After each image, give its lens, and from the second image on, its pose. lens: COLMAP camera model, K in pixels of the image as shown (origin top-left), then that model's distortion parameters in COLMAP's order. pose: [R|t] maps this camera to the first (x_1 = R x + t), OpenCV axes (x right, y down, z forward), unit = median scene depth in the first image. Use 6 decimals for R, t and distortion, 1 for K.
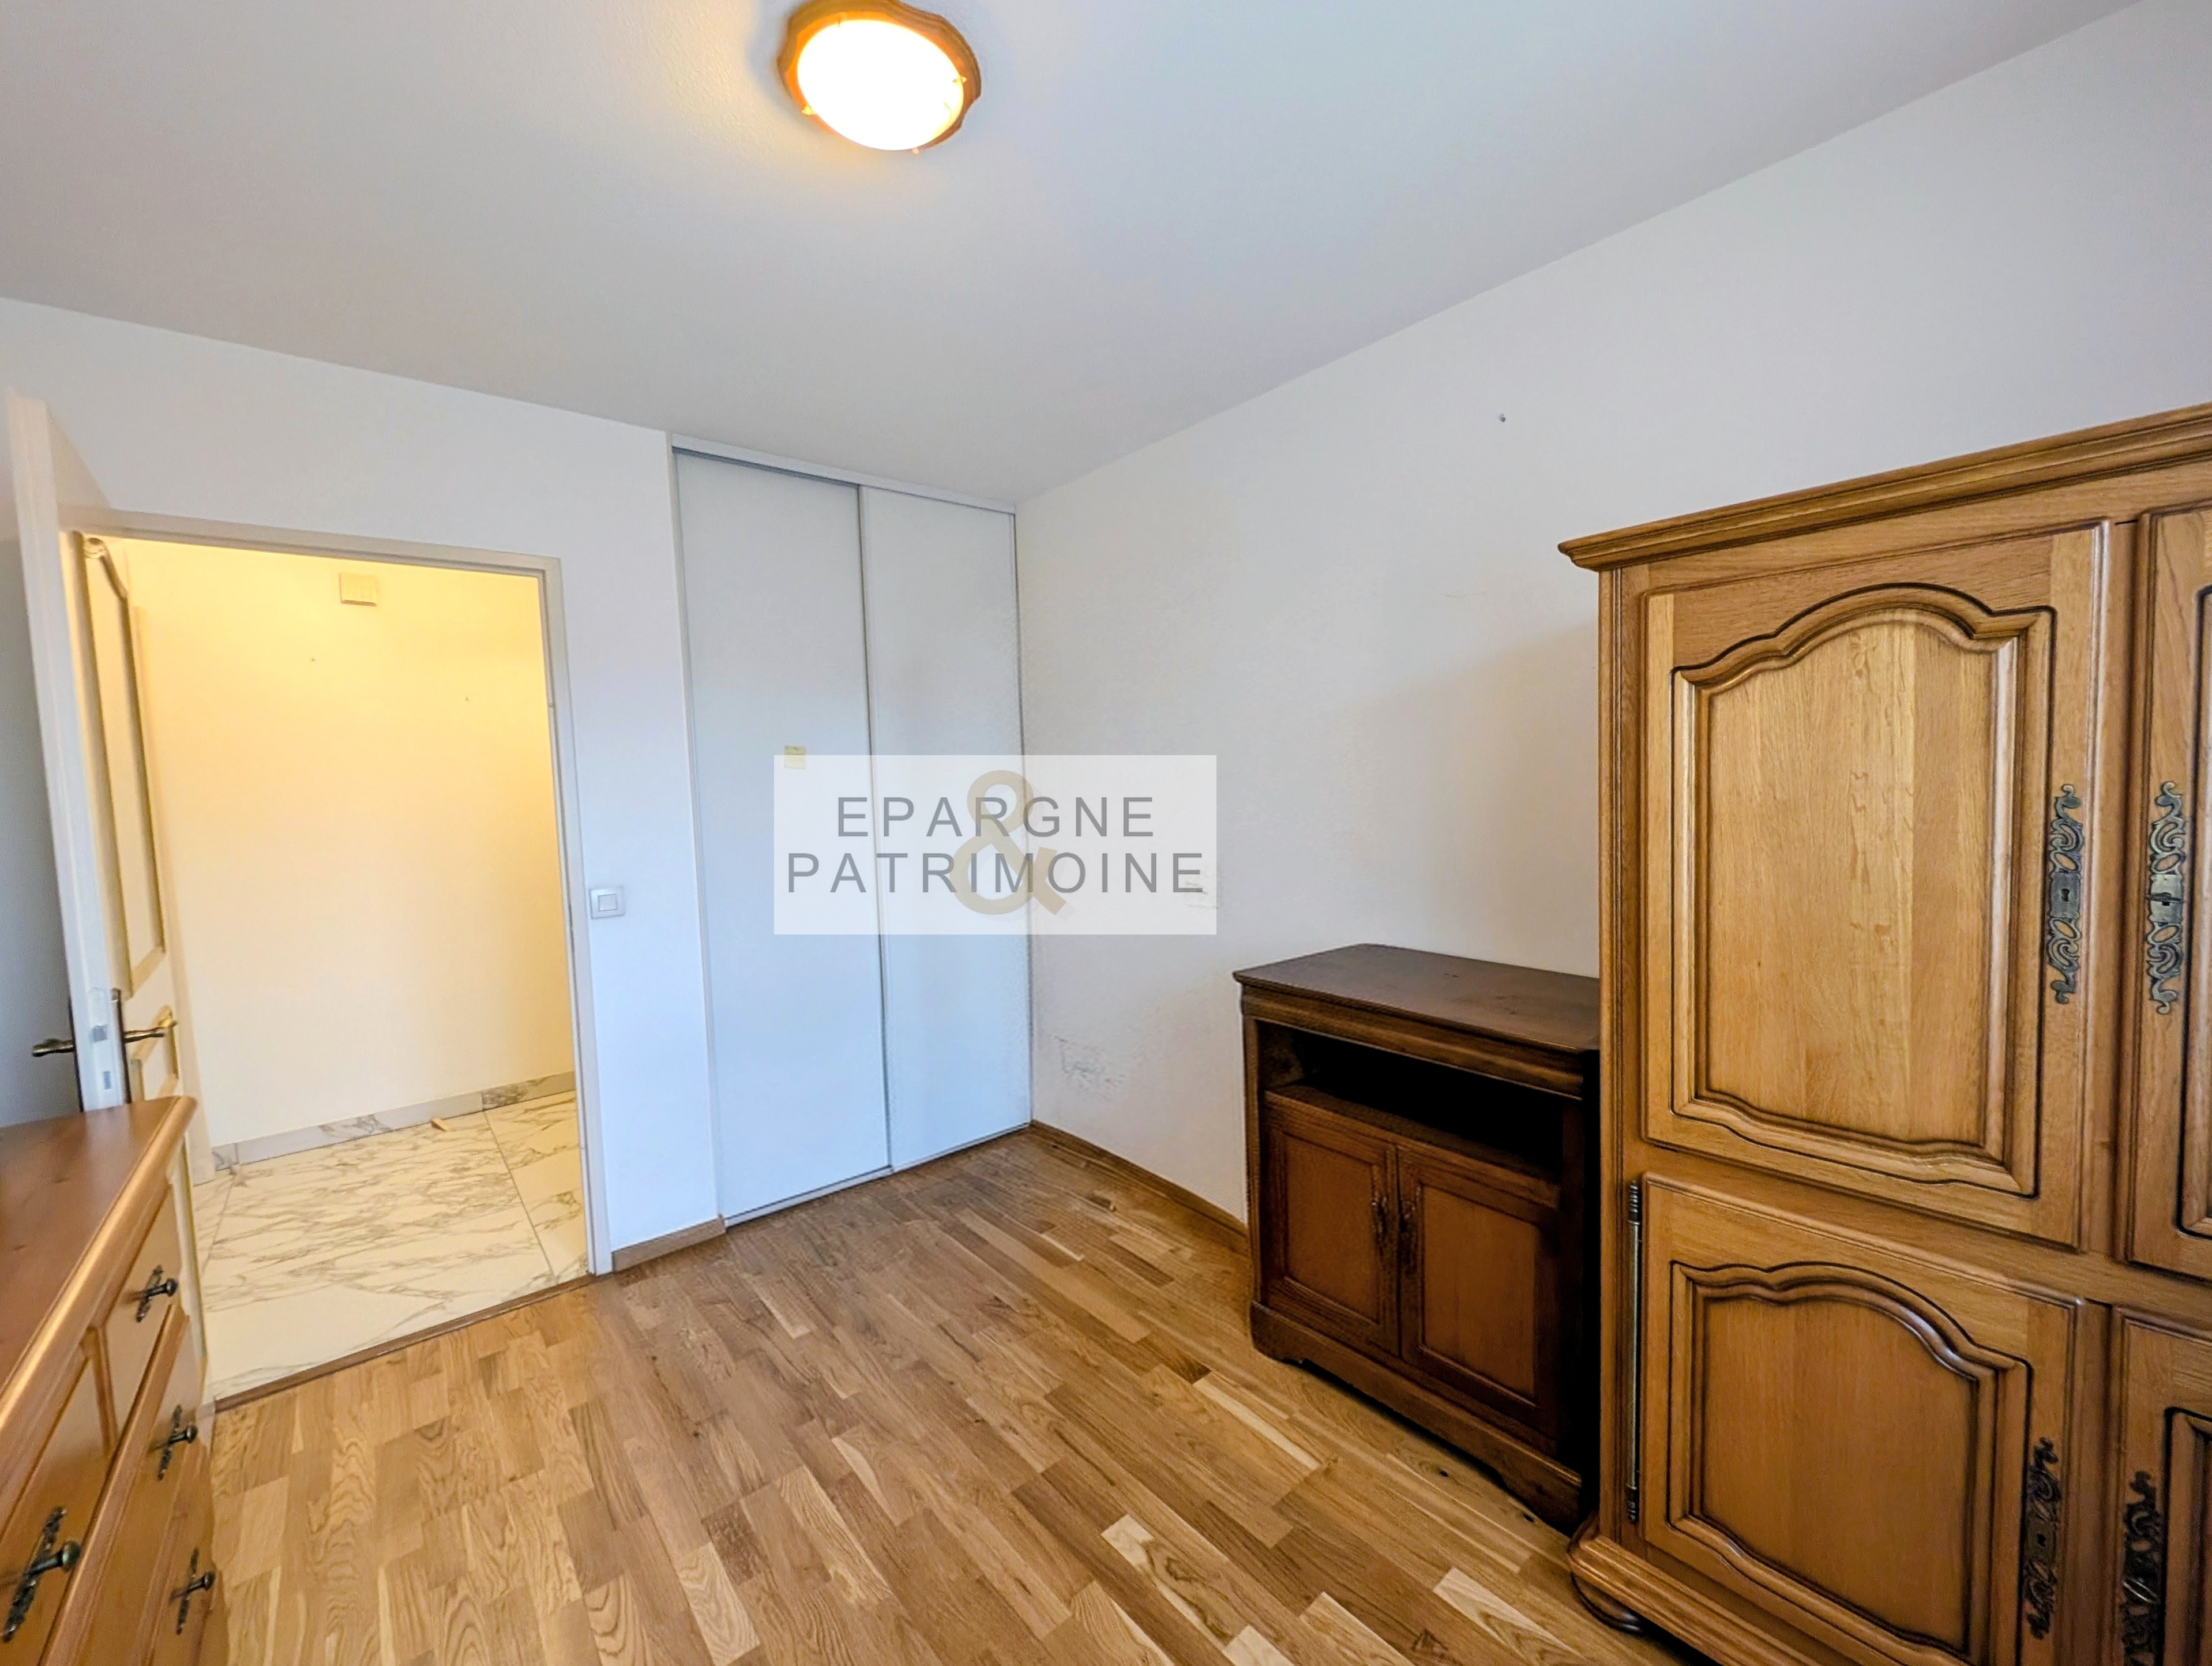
lens RADIAL K [[836.5, 0, 1105.6], [0, 836.5, 822.2], [0, 0, 1]] dist [-0.002197, -0.000320]
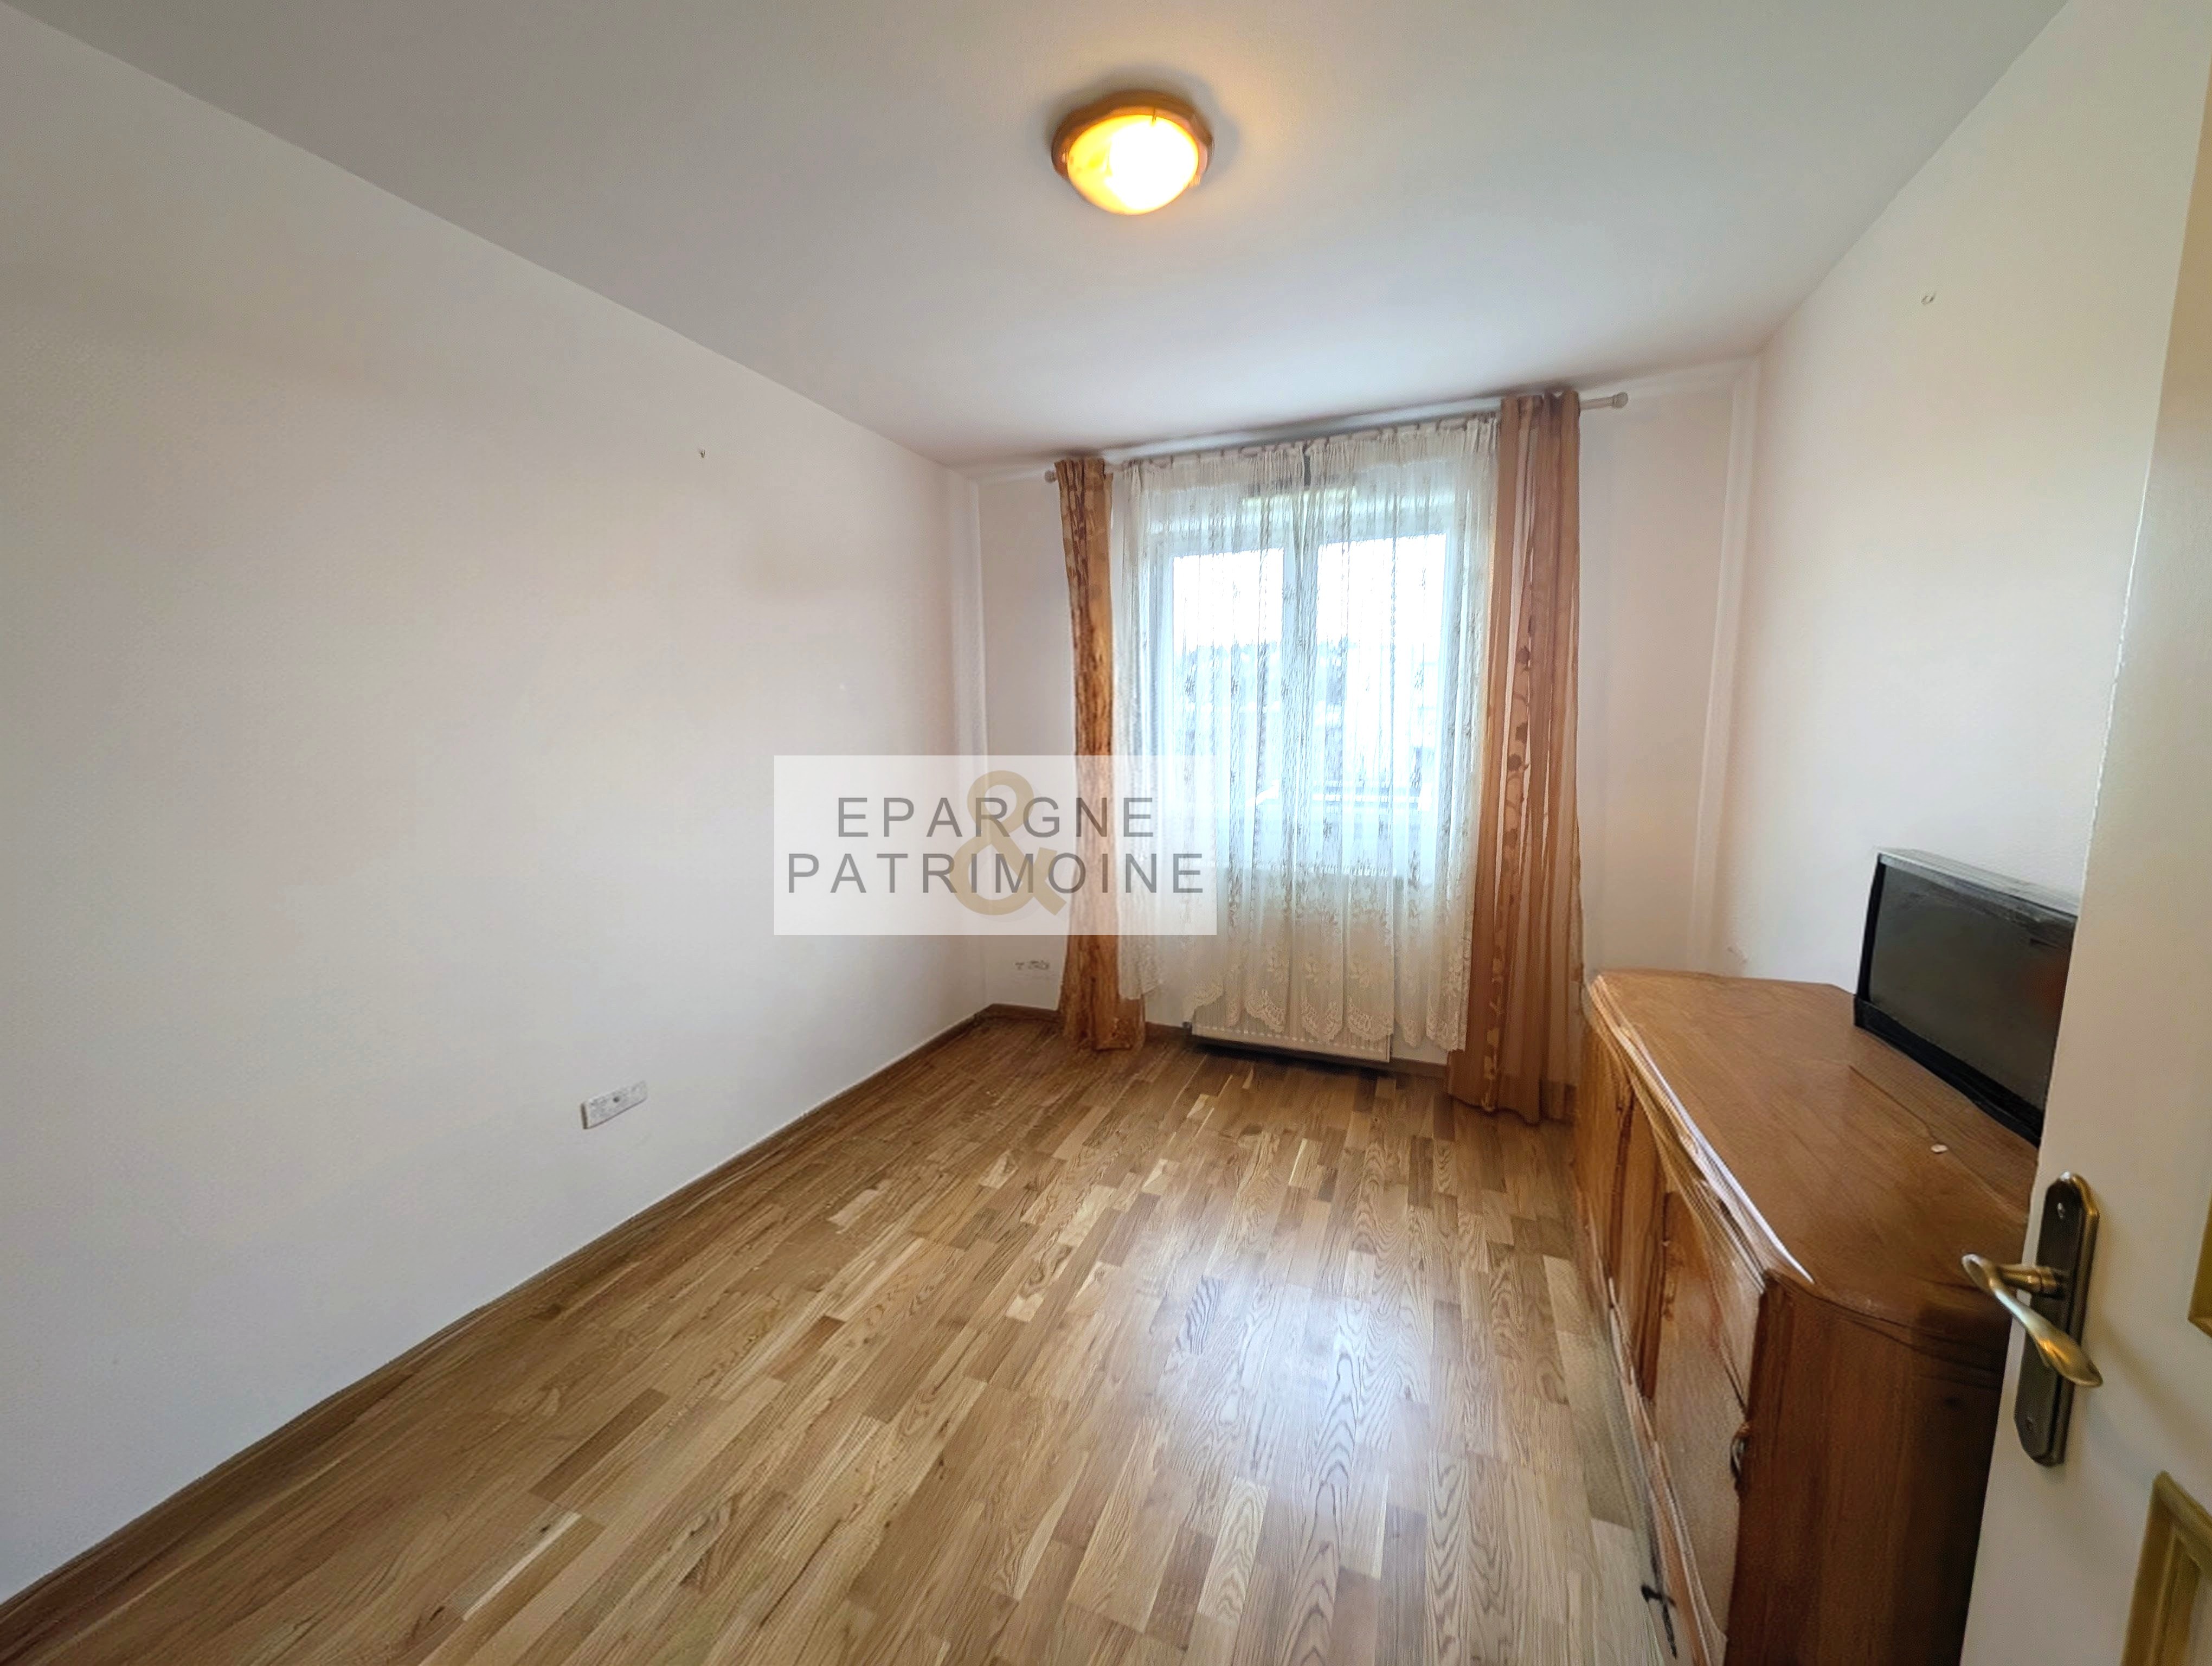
lens RADIAL K [[836.5, 0, 1104.5], [0, 836.5, 830.5], [0, 0, 1]] dist [-0.002197, -0.000320]
pose [[-0.440918, -0.081846, 0.893808, -1.103211], [0.088884, 0.986957, 0.134222, -0.033964], [-0.893136, 0.138626, -0.427892, 1.315863]]
